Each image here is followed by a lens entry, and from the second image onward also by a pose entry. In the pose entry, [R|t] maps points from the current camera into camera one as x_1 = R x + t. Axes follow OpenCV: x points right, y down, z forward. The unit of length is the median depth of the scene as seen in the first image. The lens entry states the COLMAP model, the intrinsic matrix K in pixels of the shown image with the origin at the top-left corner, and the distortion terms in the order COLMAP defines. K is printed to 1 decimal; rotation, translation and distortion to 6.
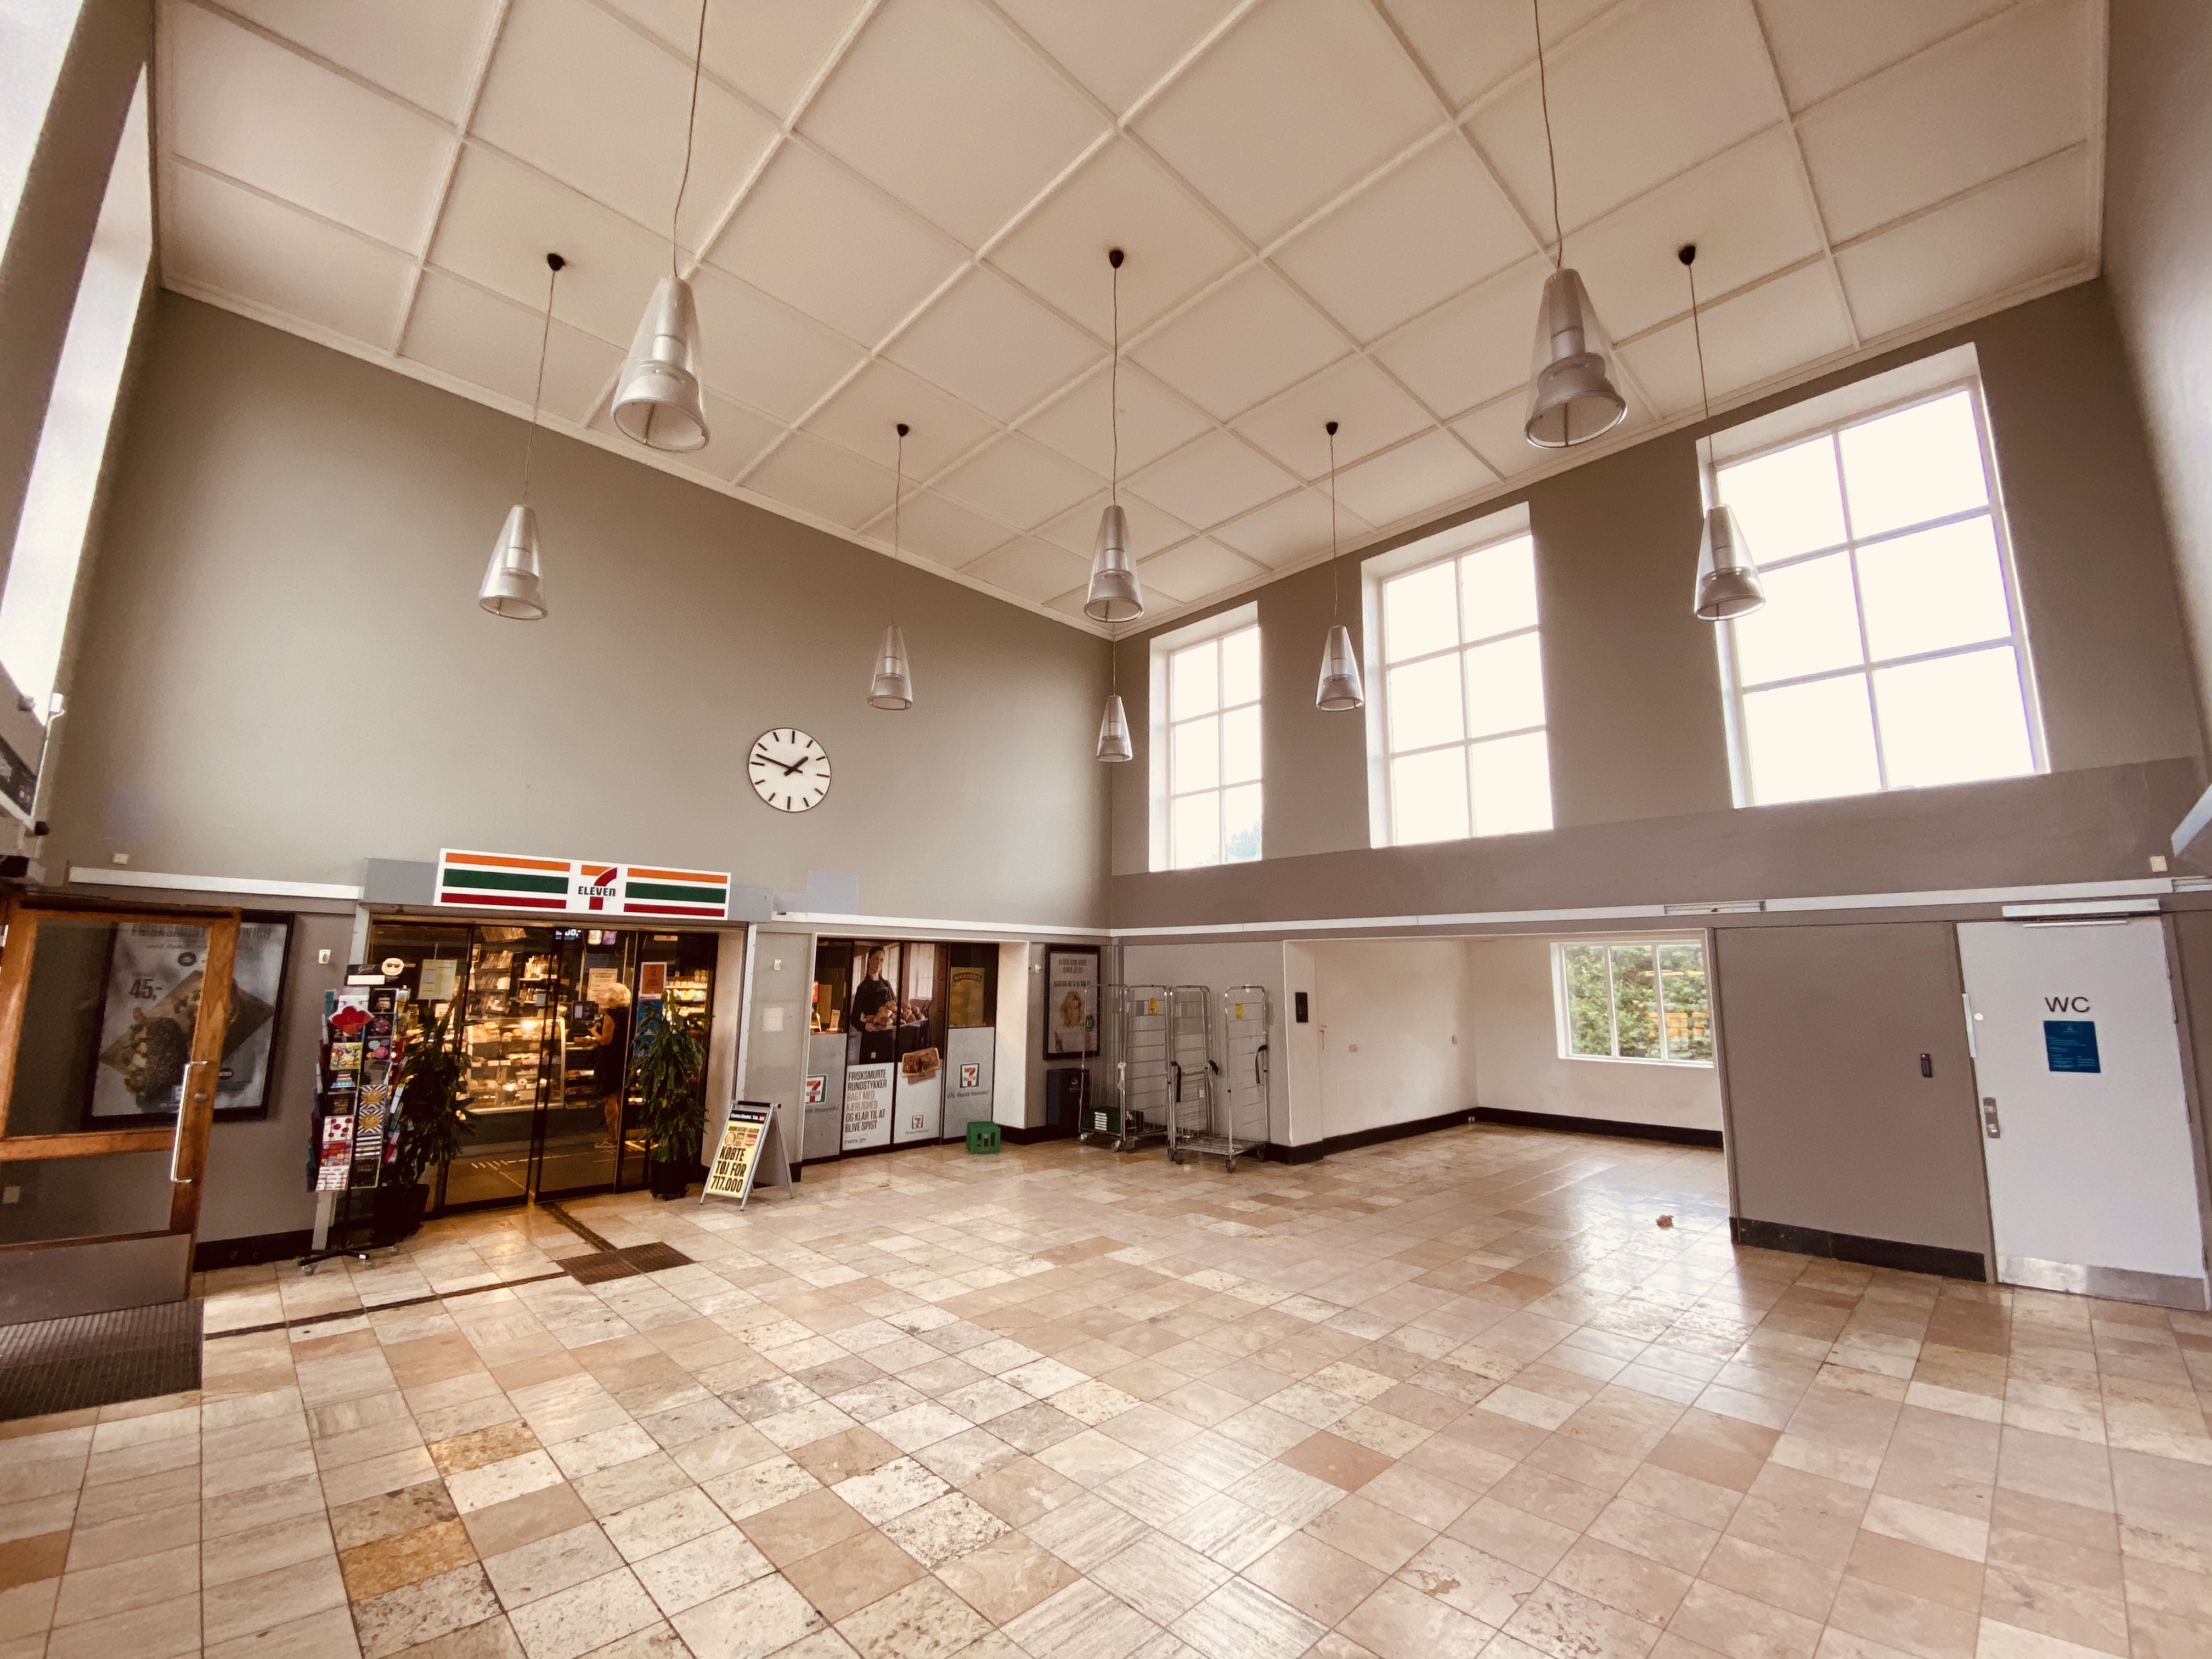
lens RADIAL K [[900.6, 0, 1101.2], [0, 900.6, 817.6], [0, 0, 1]] dist [0.012405, -0.013766]
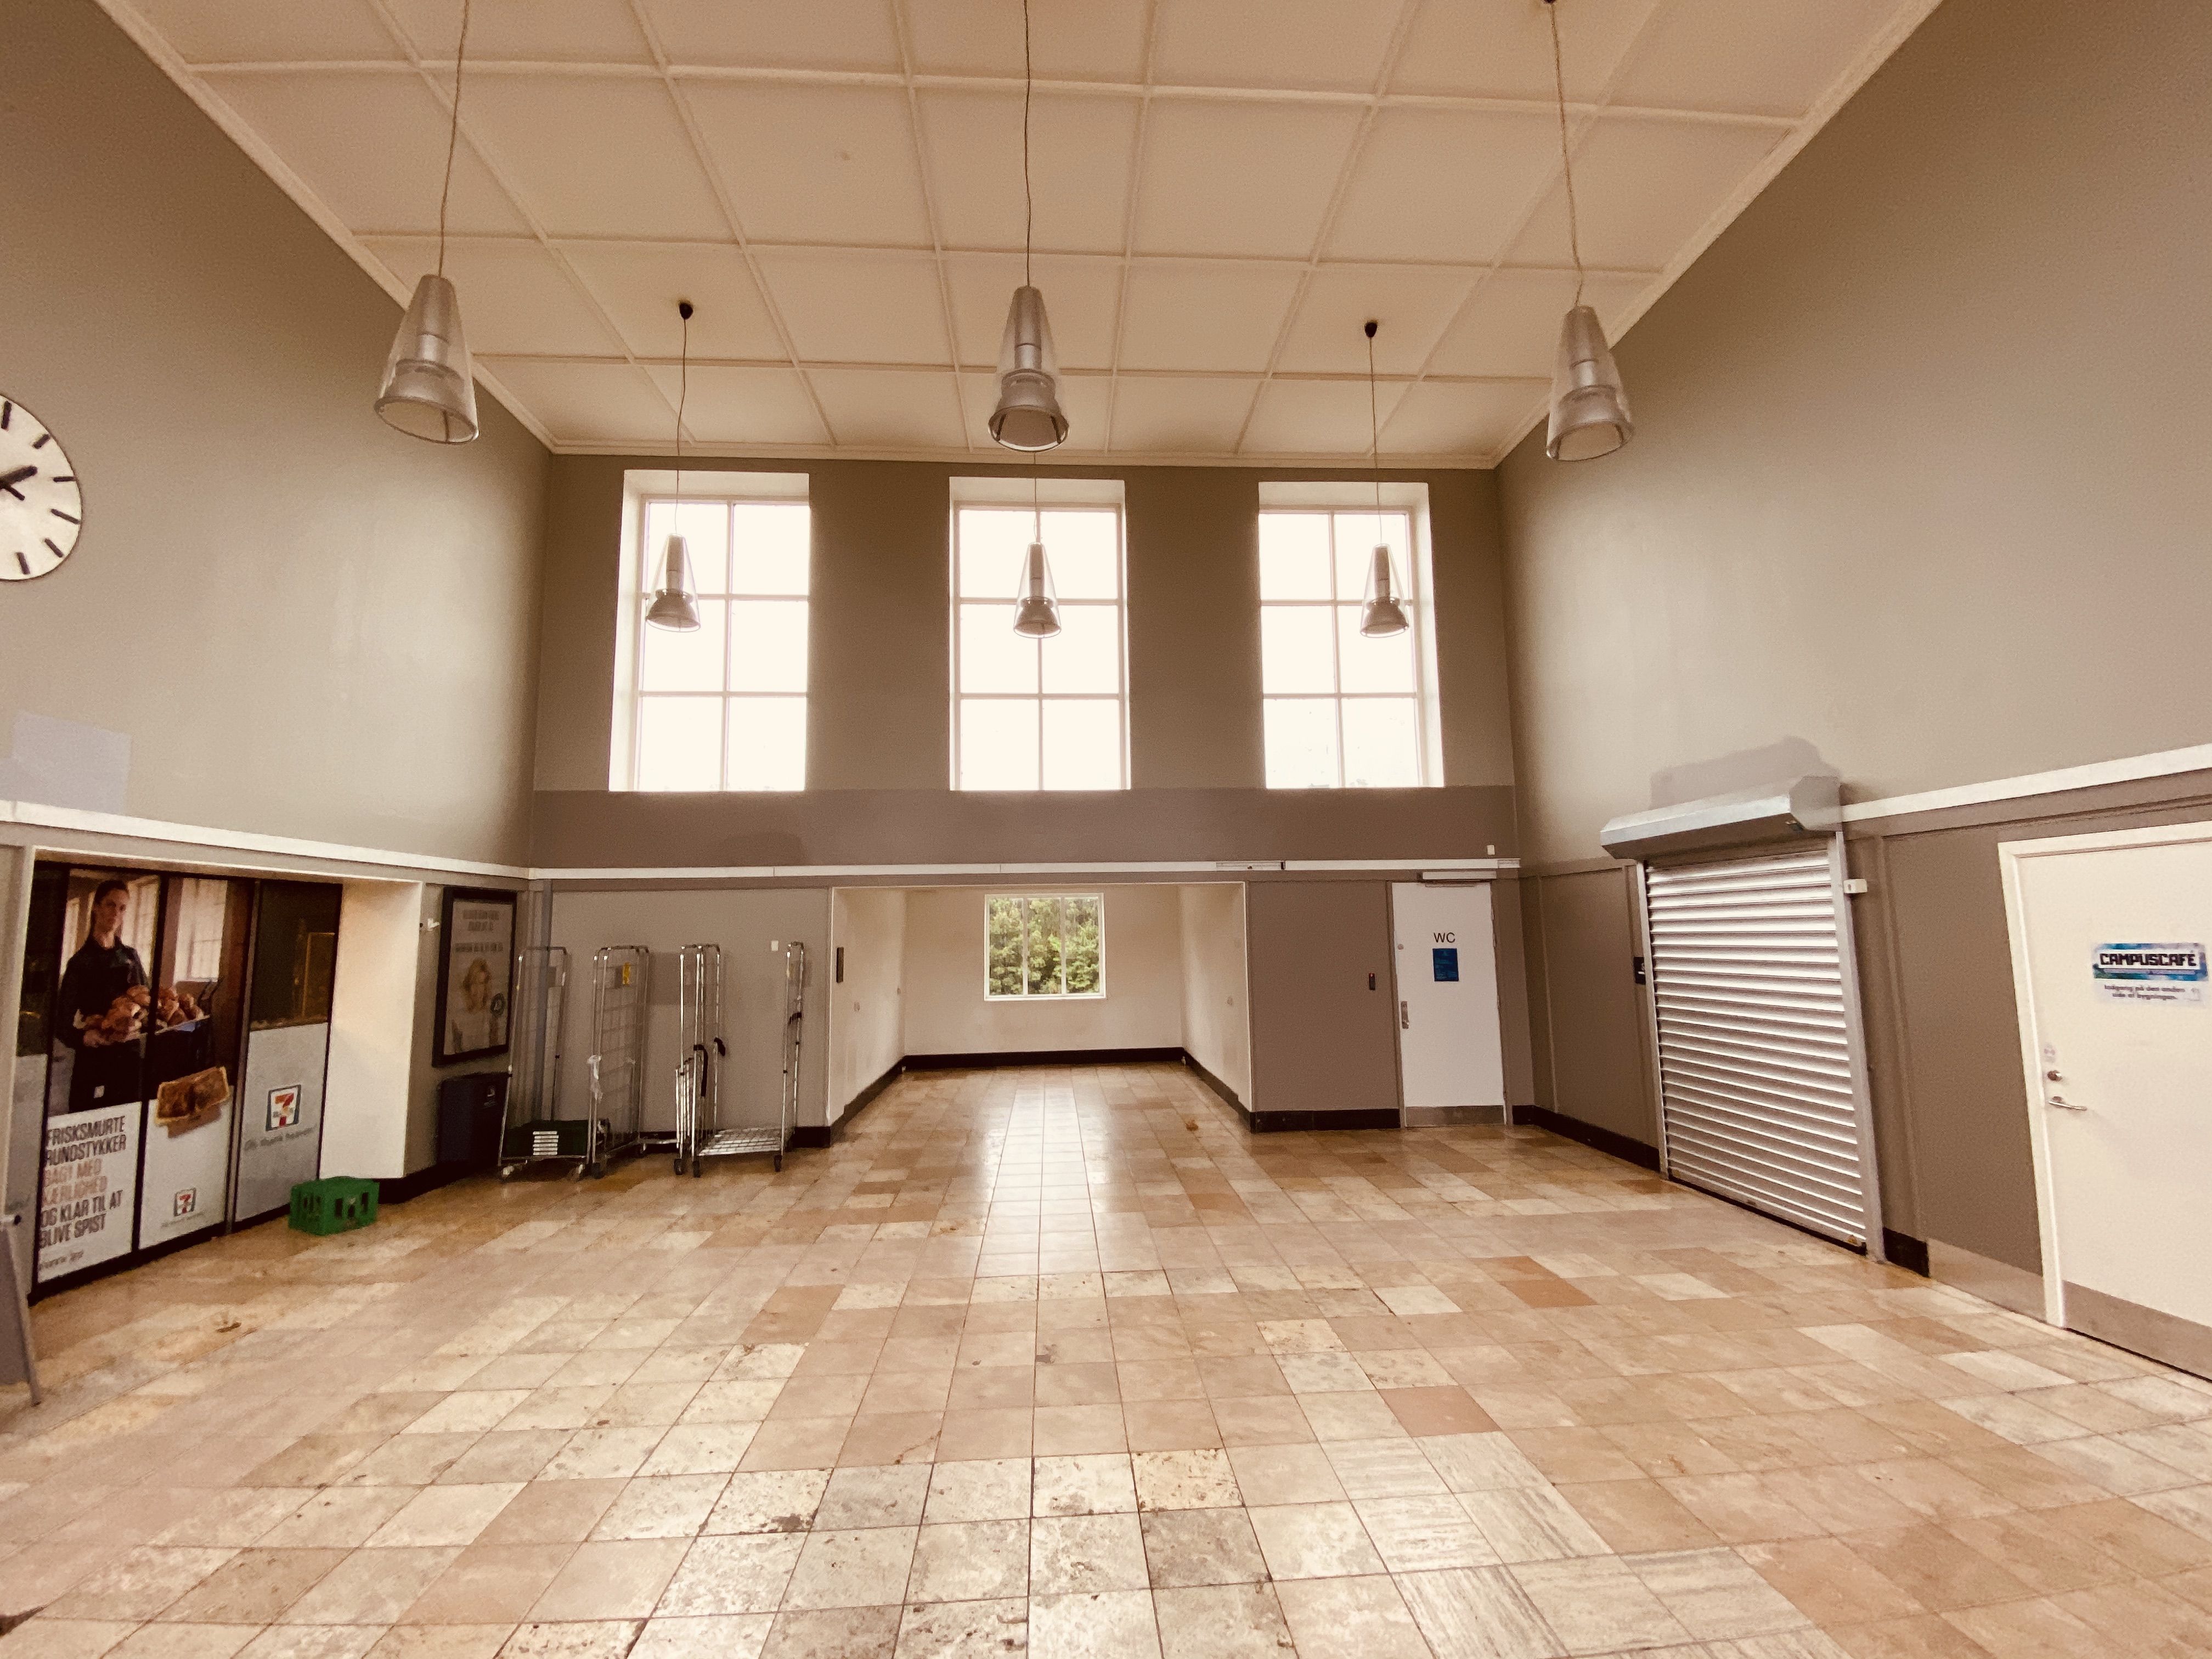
lens RADIAL K [[900.6, 0, 1102.3], [0, 900.6, 827.8], [0, 0, 1]] dist [0.012405, -0.013766]
pose [[0.652717, 0.072535, 0.754122, -0.403696], [-0.113932, 0.993484, 0.003055, 0.070116], [-0.748986, -0.087913, 0.656728, 0.371176]]
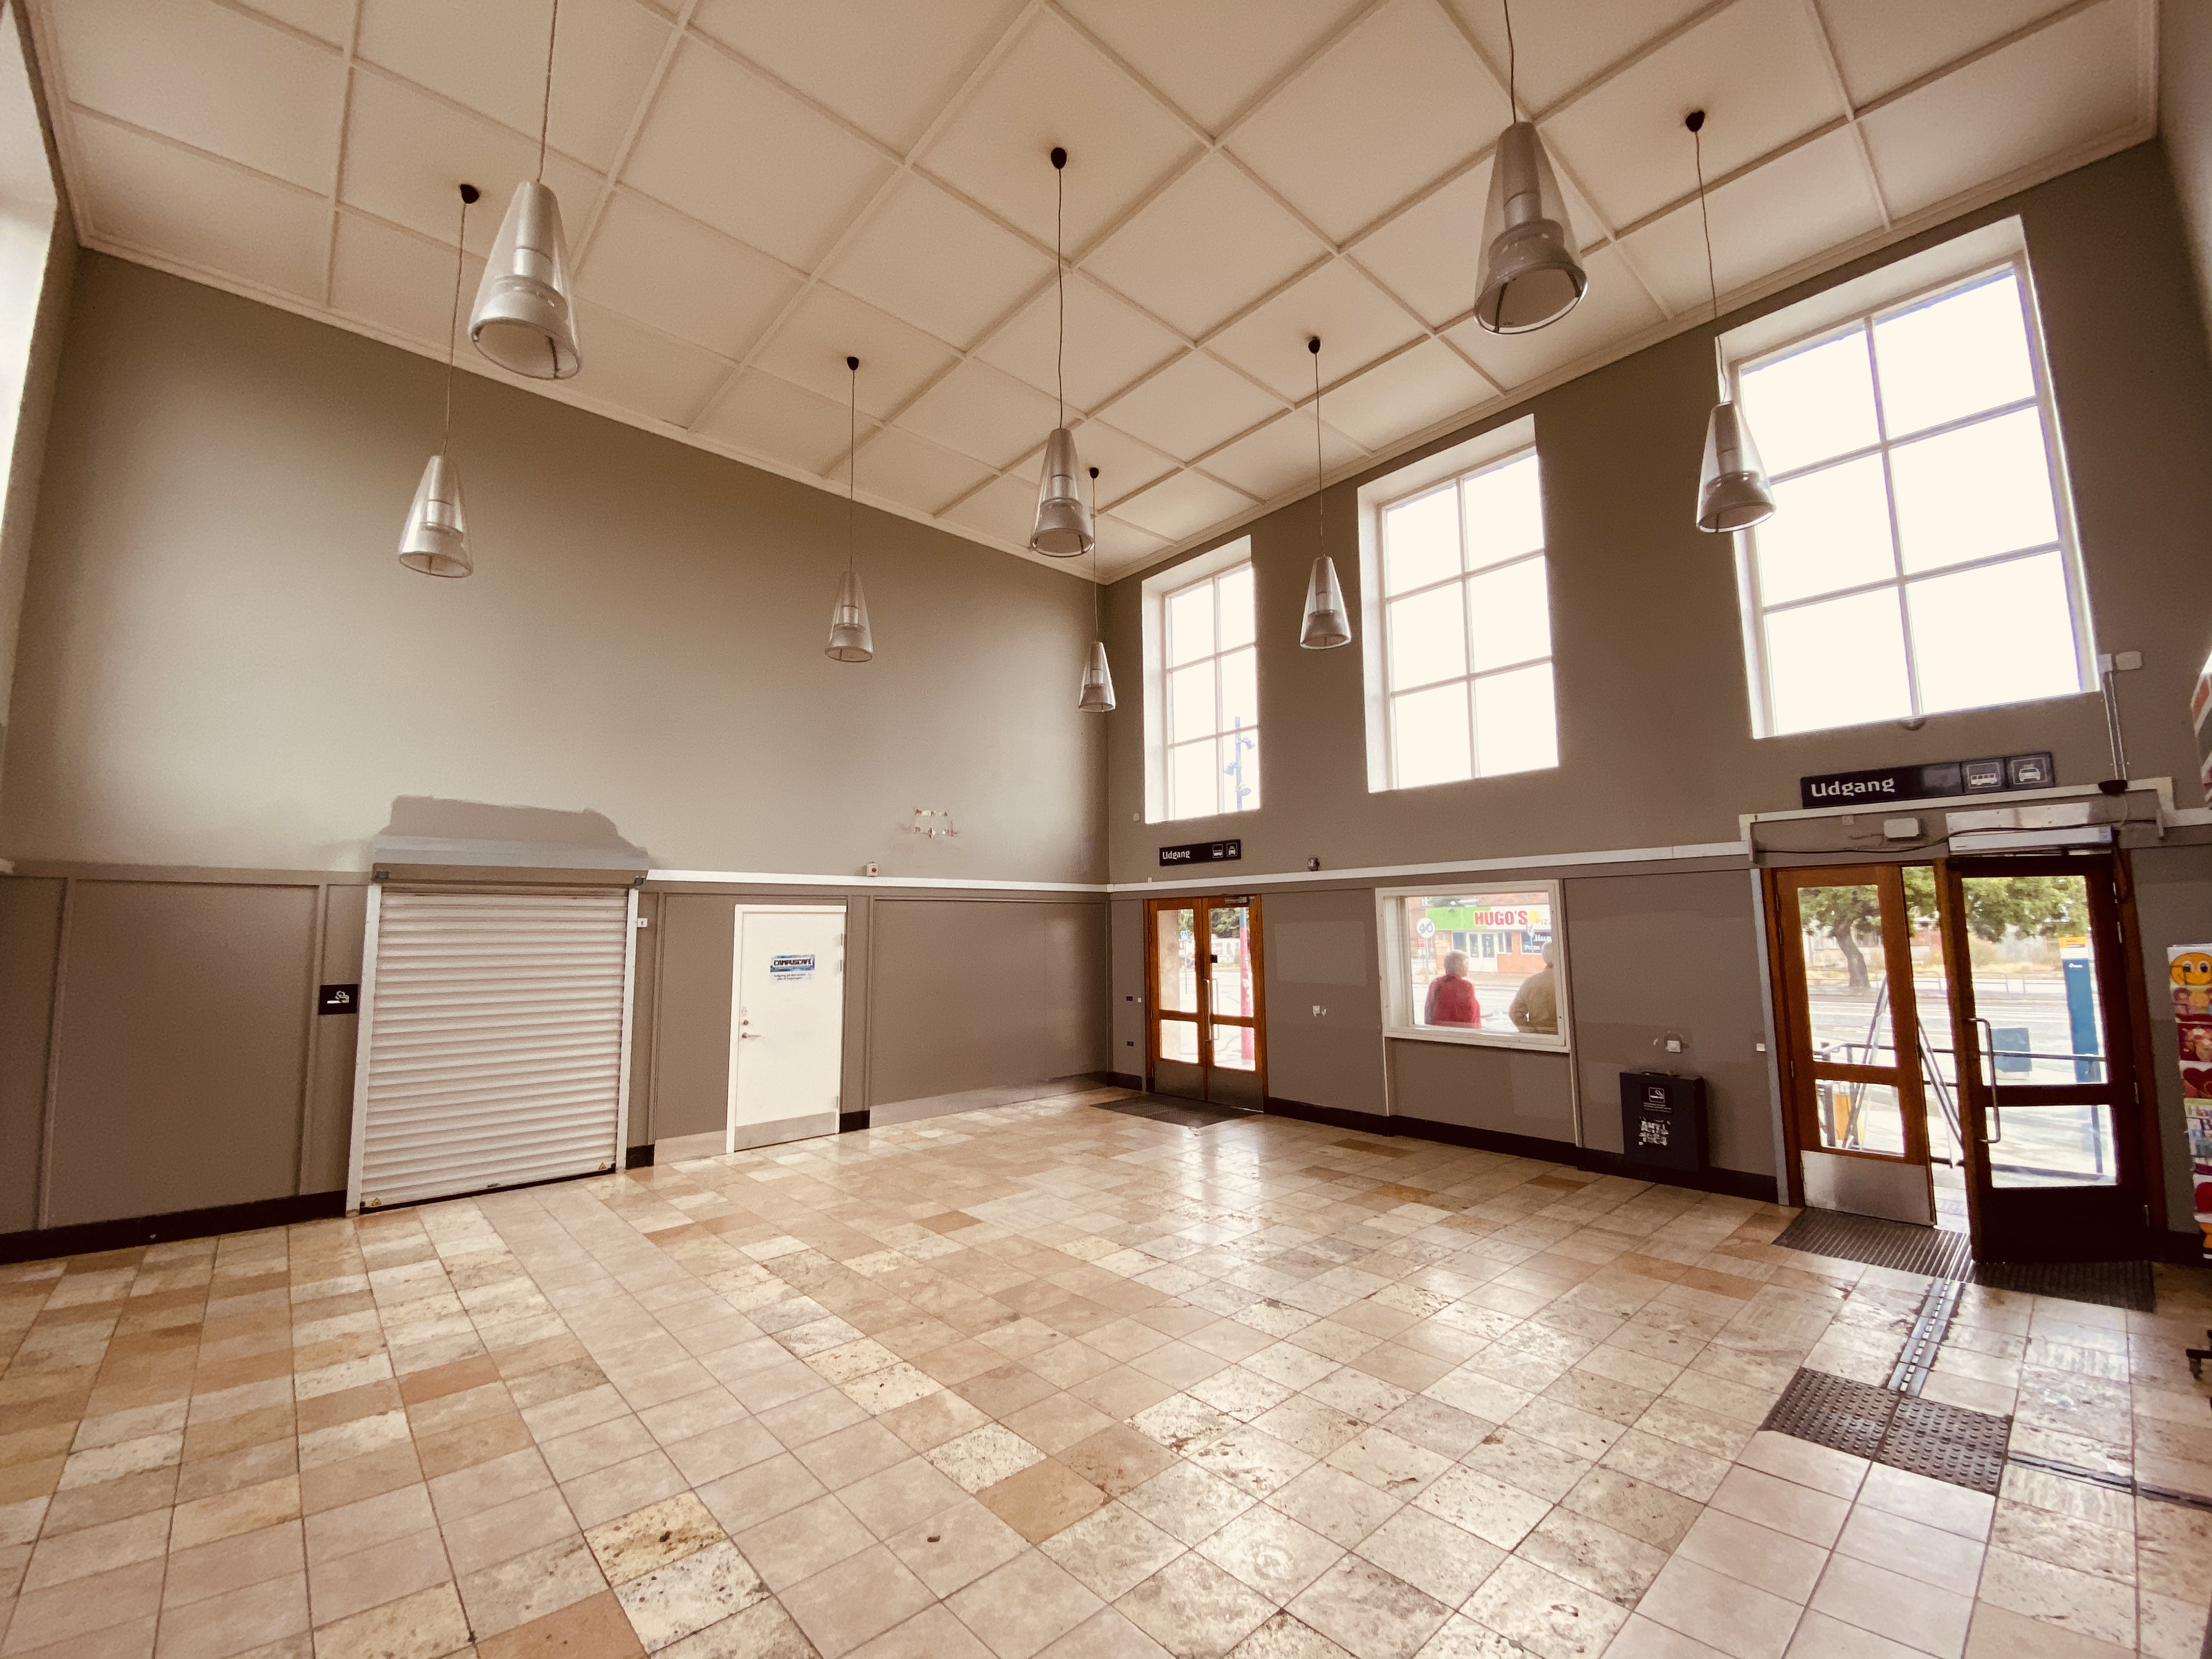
lens RADIAL K [[900.6, 0, 1103.5], [0, 900.6, 824.3], [0, 0, 1]] dist [0.012405, -0.013766]
pose [[-0.999353, 0.009779, 0.034603, -0.049885], [-0.000818, 0.955878, -0.293764, 0.268052], [-0.035949, -0.293602, -0.955251, 1.512405]]
